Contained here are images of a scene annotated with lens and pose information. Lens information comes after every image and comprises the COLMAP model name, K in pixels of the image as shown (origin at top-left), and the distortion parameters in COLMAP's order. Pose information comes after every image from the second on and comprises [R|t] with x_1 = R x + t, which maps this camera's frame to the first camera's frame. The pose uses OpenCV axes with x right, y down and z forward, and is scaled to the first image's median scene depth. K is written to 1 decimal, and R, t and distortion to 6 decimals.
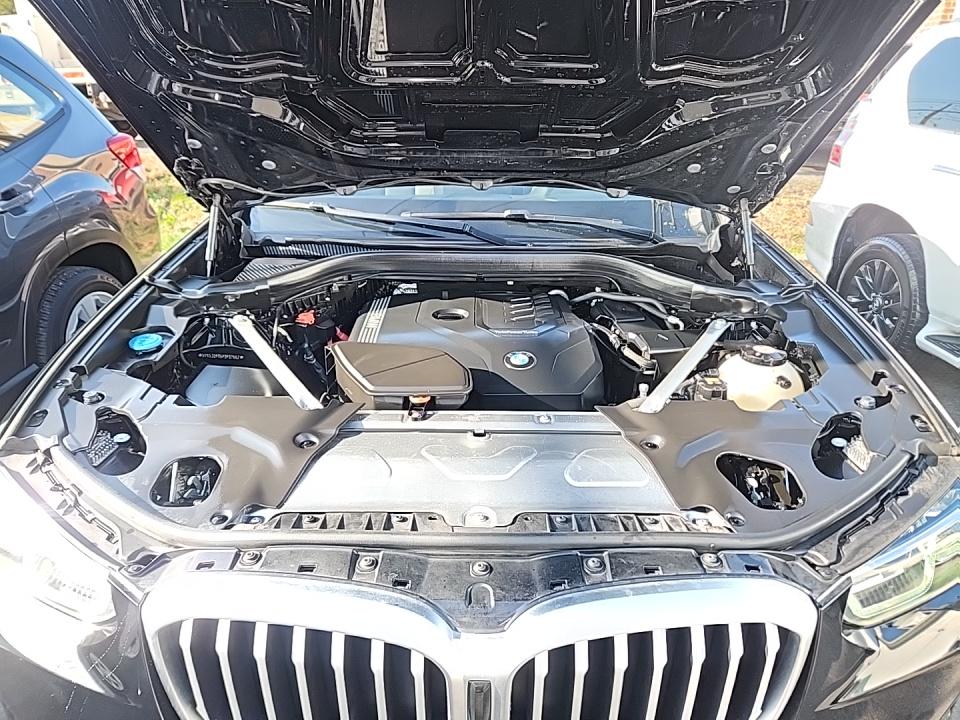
lens RADIAL K [[626.4, 0, 484.5], [0, 626.4, 359.5], [0, 0, 1]] dist [0.038349, -0.014492]
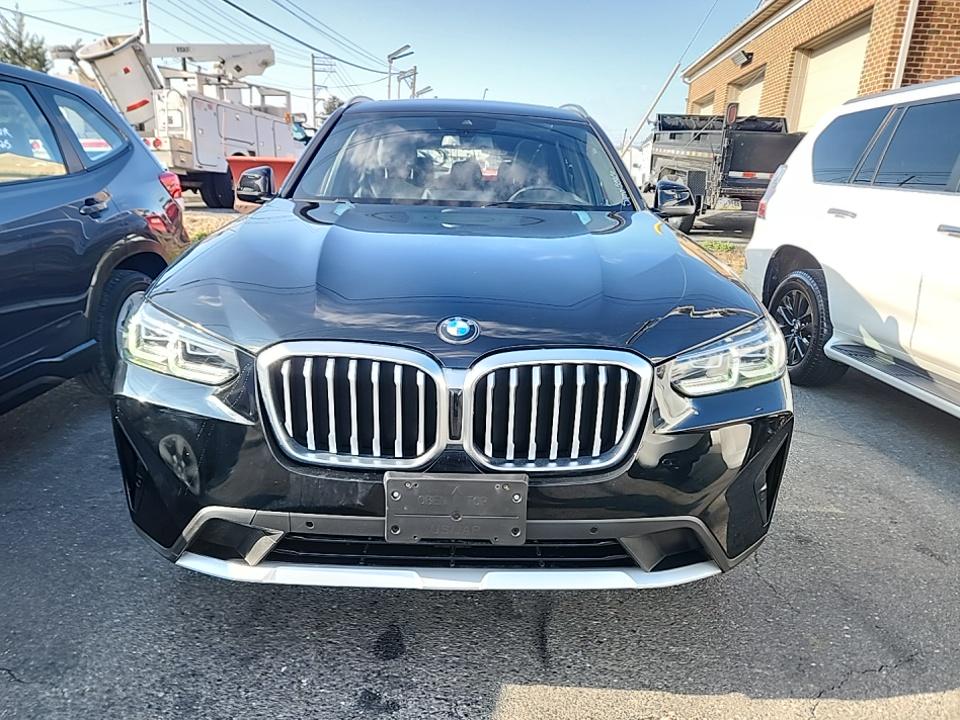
lens RADIAL K [[626.4, 0, 479.3], [0, 626.4, 360.6], [0, 0, 1]] dist [0.038349, -0.014492]
pose [[0.999648, 0.017917, 0.019588, 0.004761], [-0.015319, 0.991972, -0.125529, 0.139456], [-0.021680, 0.125185, 0.991897, -0.158496]]
